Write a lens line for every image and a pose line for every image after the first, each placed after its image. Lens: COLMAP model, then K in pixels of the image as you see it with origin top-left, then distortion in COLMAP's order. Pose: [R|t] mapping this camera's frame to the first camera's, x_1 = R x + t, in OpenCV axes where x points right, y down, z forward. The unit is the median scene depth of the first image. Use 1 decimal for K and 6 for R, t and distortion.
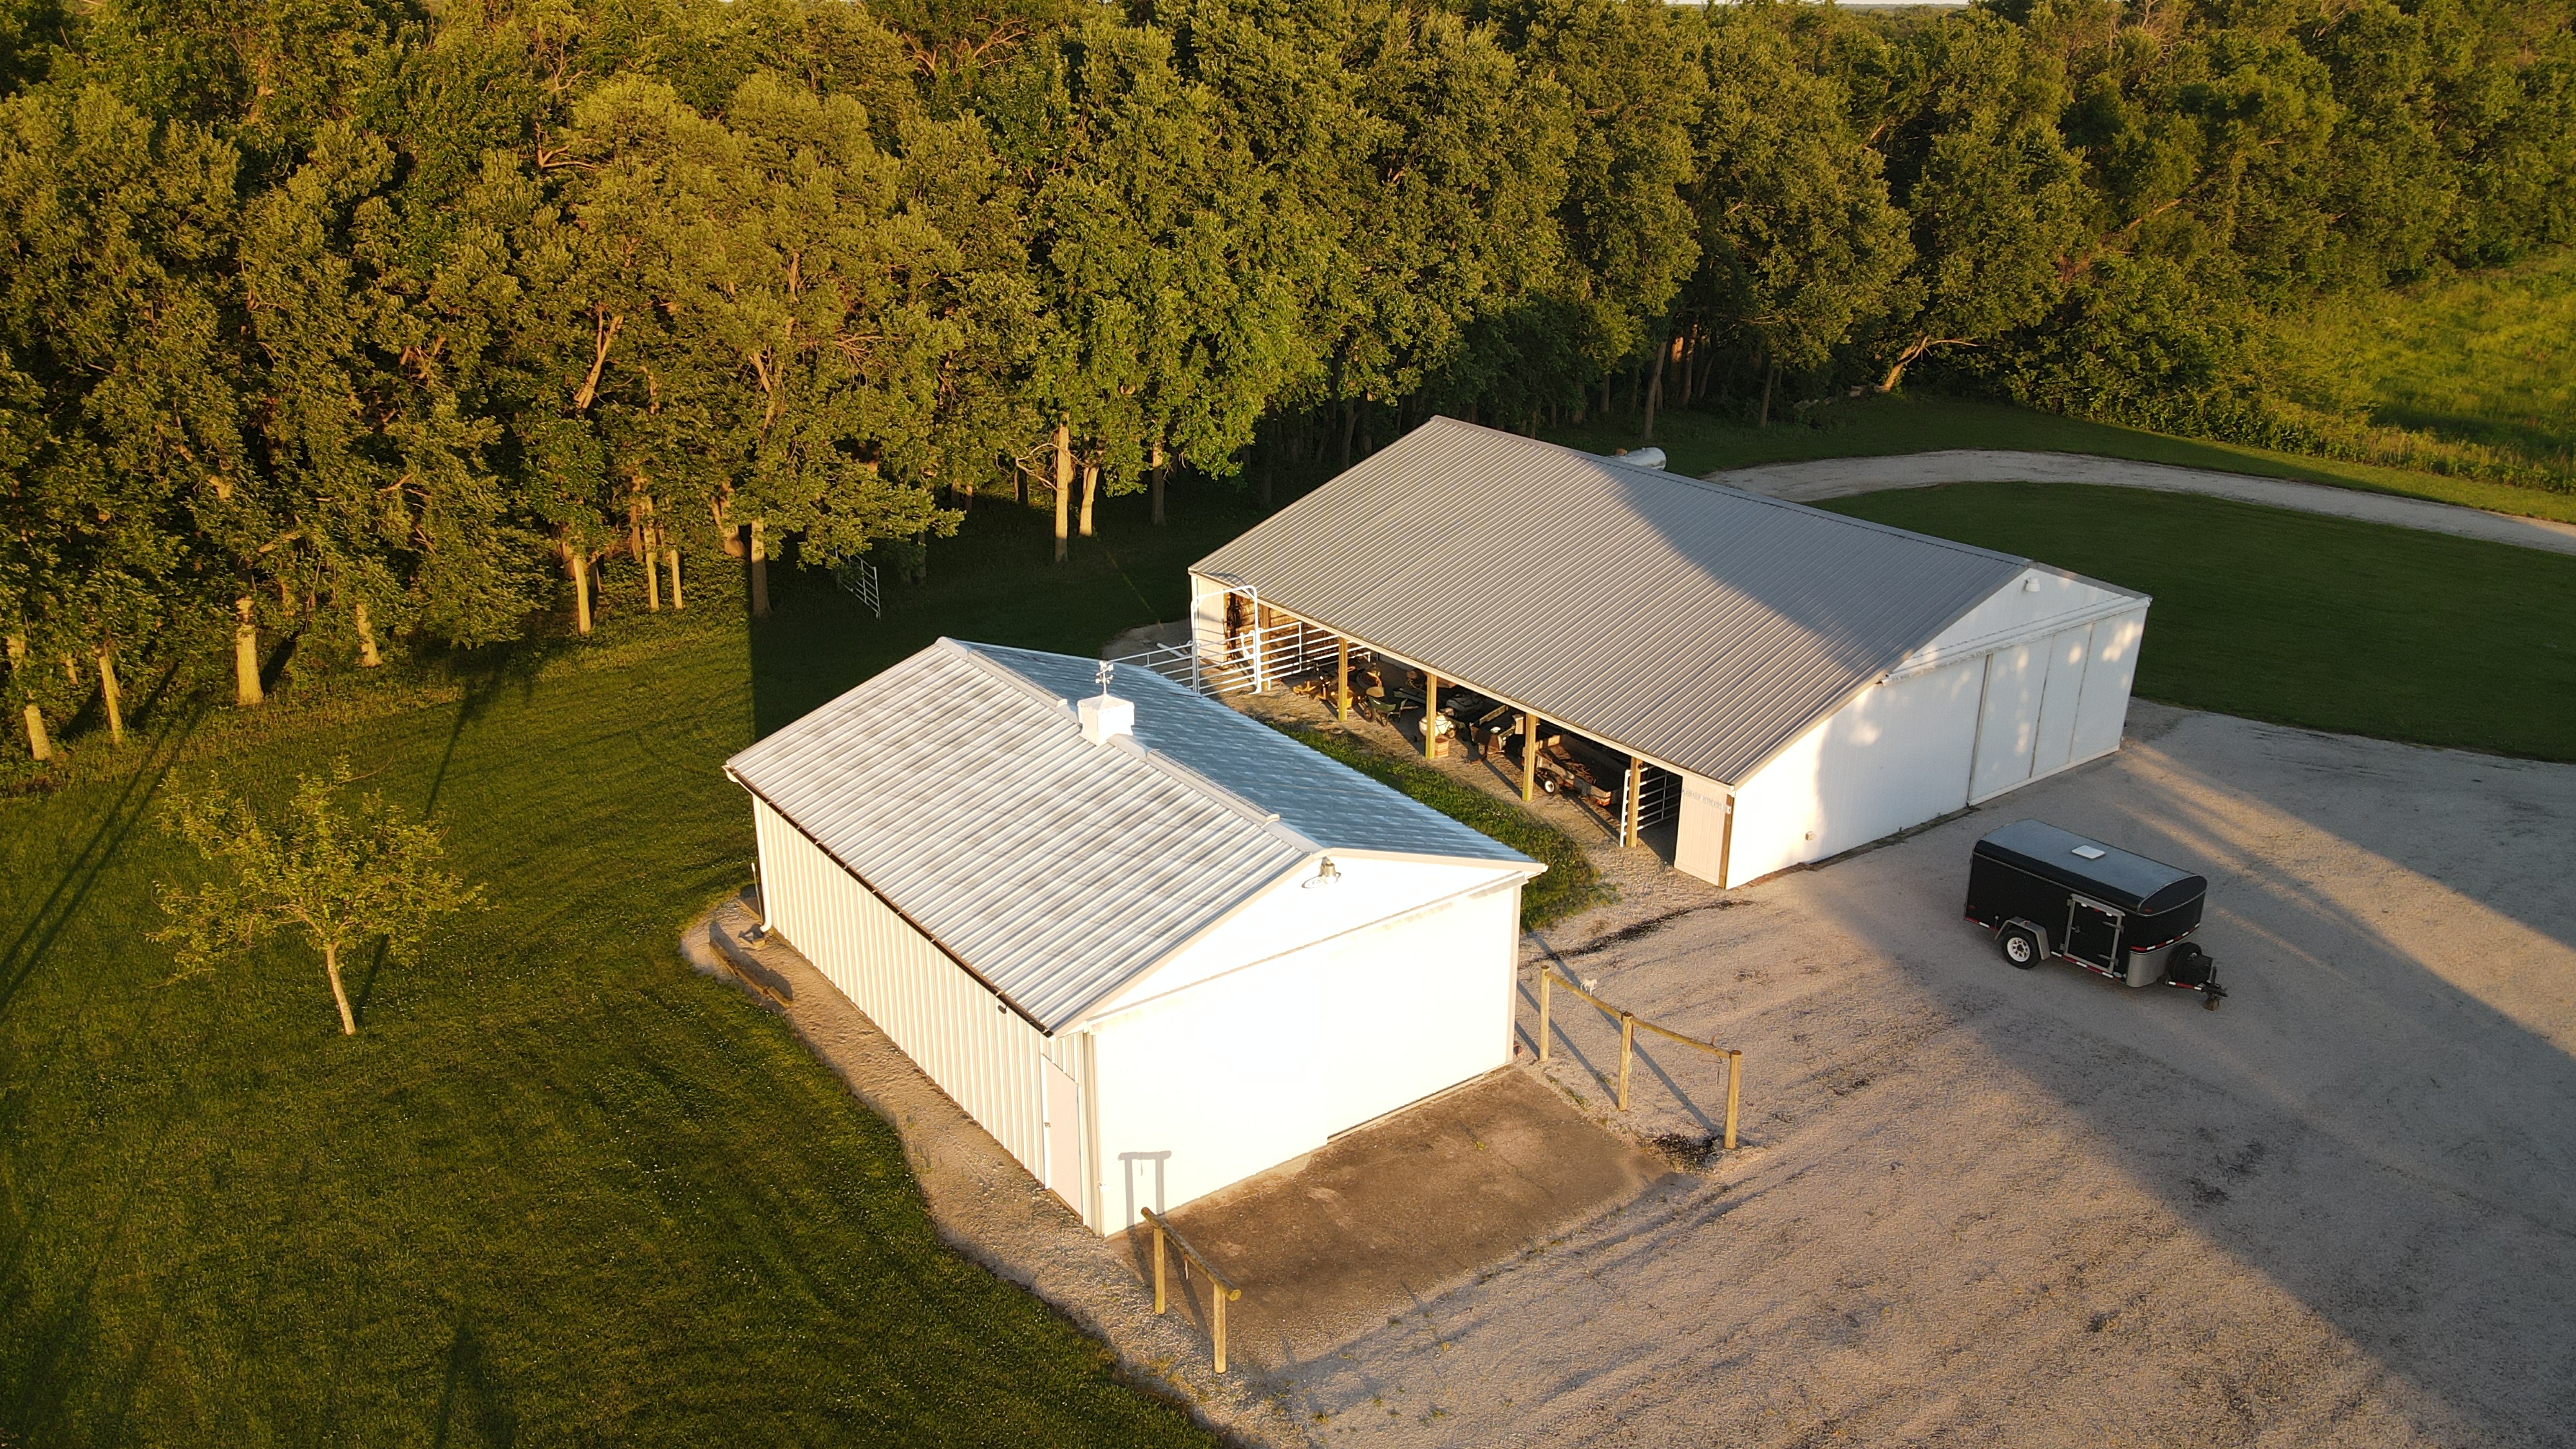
lens RADIAL K [[1880.8, 0, 1294.6], [0, 1880.8, 722.7], [0, 0, 1]] dist [0.016482, 0.001307]
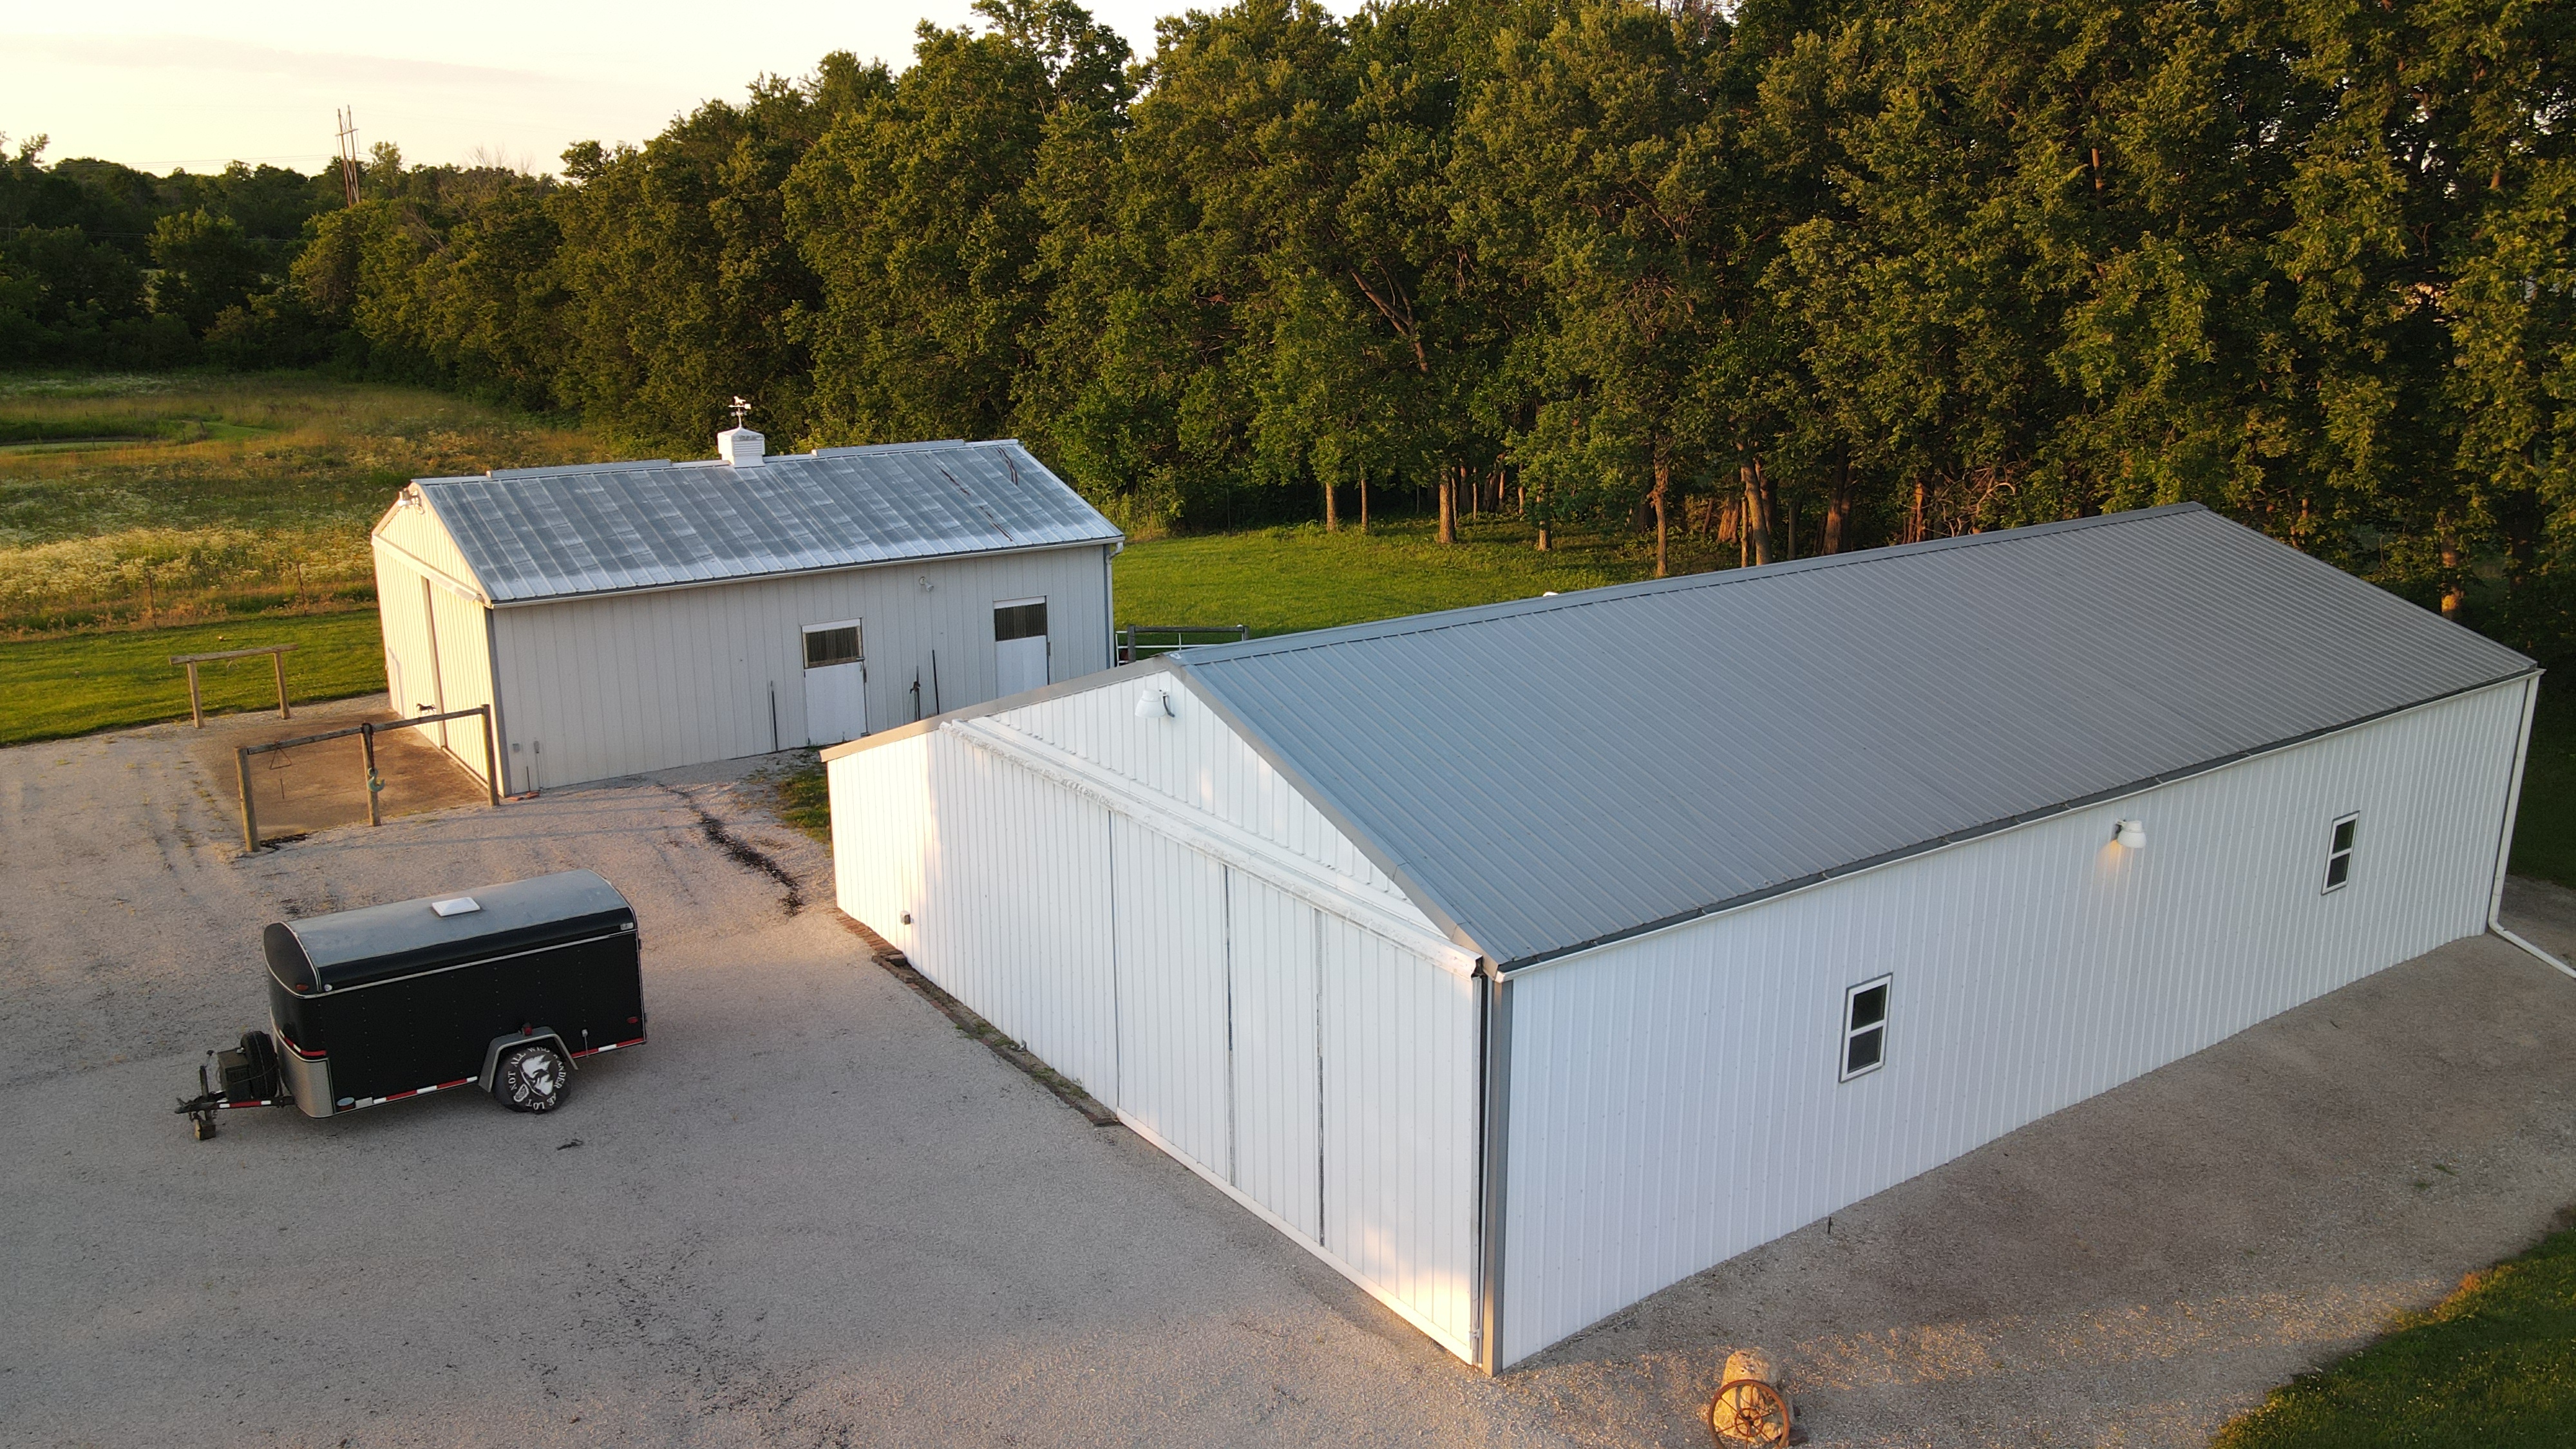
lens RADIAL K [[1880.8, 0, 1299.1], [0, 1880.8, 727.2], [0, 0, 1]] dist [0.016482, 0.001307]
pose [[0.004127, 0.253957, -0.967207, 0.954616], [-0.353386, 0.905177, 0.236162, -0.217412], [0.935468, 0.340823, 0.093481, 1.122789]]
